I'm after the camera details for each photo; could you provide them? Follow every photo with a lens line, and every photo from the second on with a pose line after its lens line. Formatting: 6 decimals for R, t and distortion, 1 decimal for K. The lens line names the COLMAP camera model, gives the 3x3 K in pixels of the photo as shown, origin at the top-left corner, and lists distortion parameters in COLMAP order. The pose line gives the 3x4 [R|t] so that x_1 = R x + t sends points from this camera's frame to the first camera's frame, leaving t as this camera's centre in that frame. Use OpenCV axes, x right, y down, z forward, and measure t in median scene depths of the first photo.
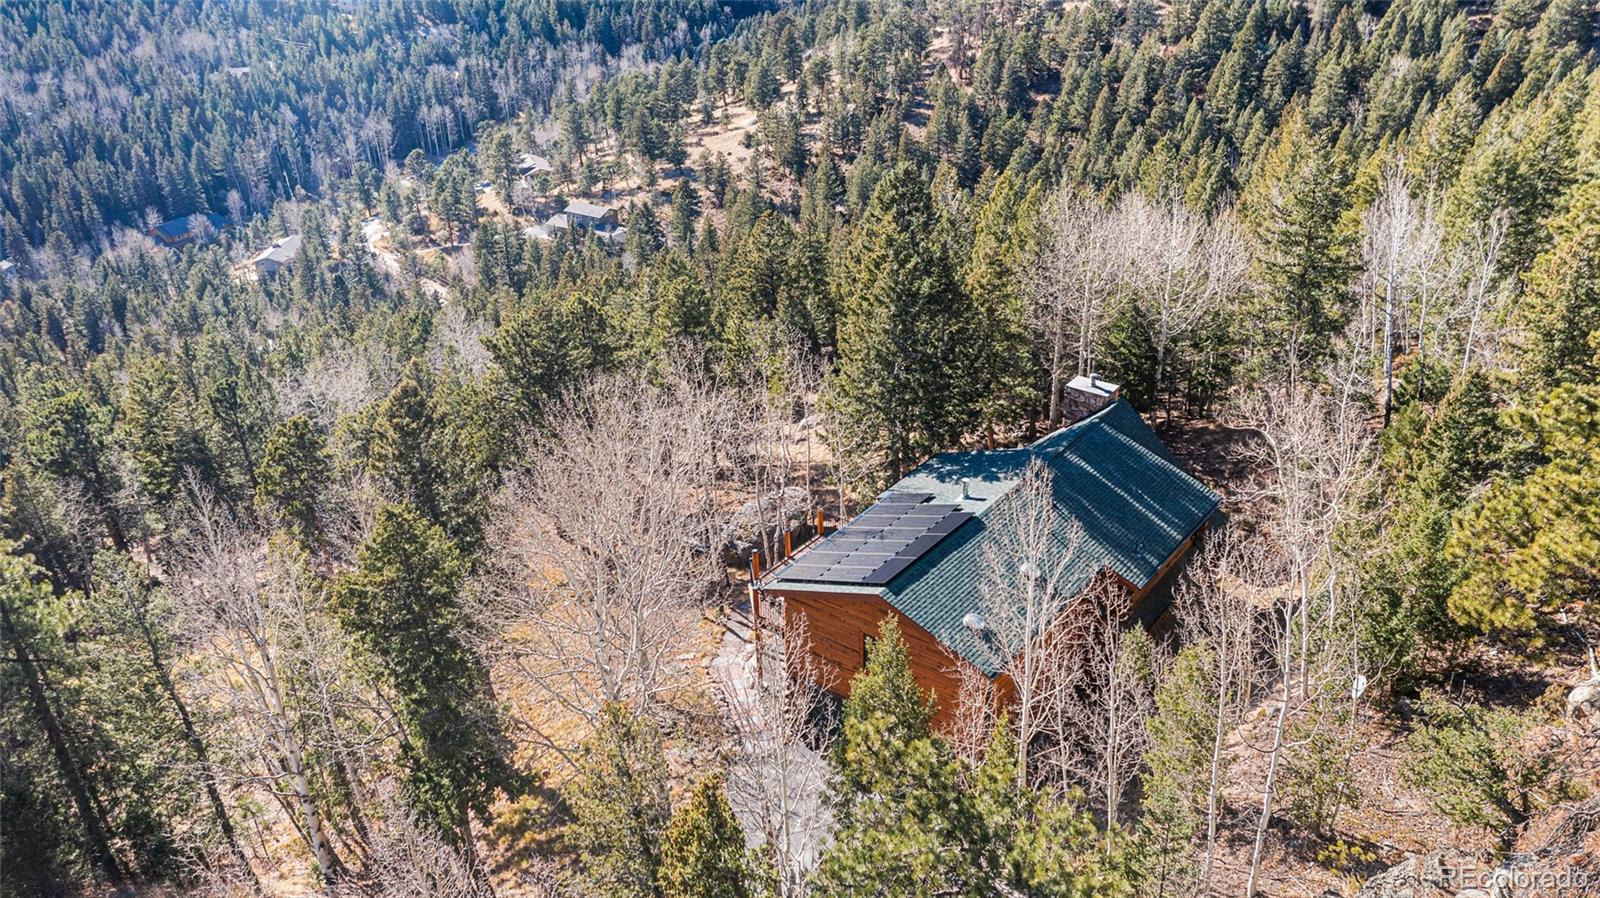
lens RADIAL K [[1303.4, 0, 799.0], [0, 1303.4, 448.0], [0, 0, 1]] dist [-0.015391, 0.000980]
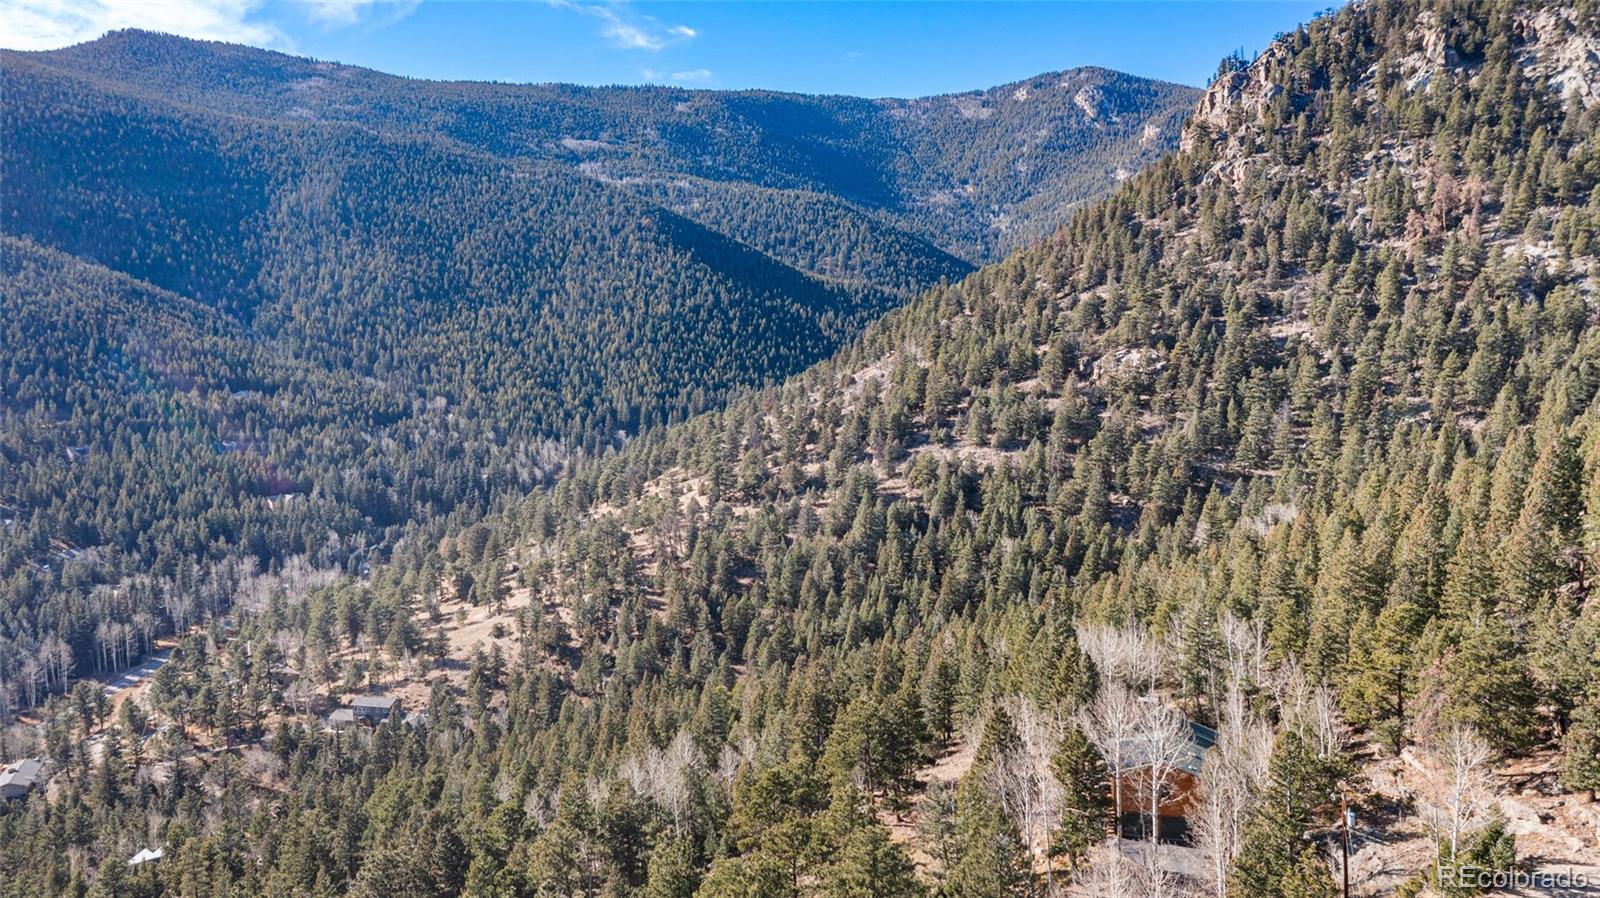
lens RADIAL K [[1303.4, 0, 801.1], [0, 1303.4, 448.4], [0, 0, 1]] dist [-0.015391, 0.000980]
pose [[0.926746, -0.026918, 0.374724, -0.195487], [0.157077, 0.933827, -0.321394, 0.027011], [-0.341276, 0.356711, 0.869648, -0.156434]]
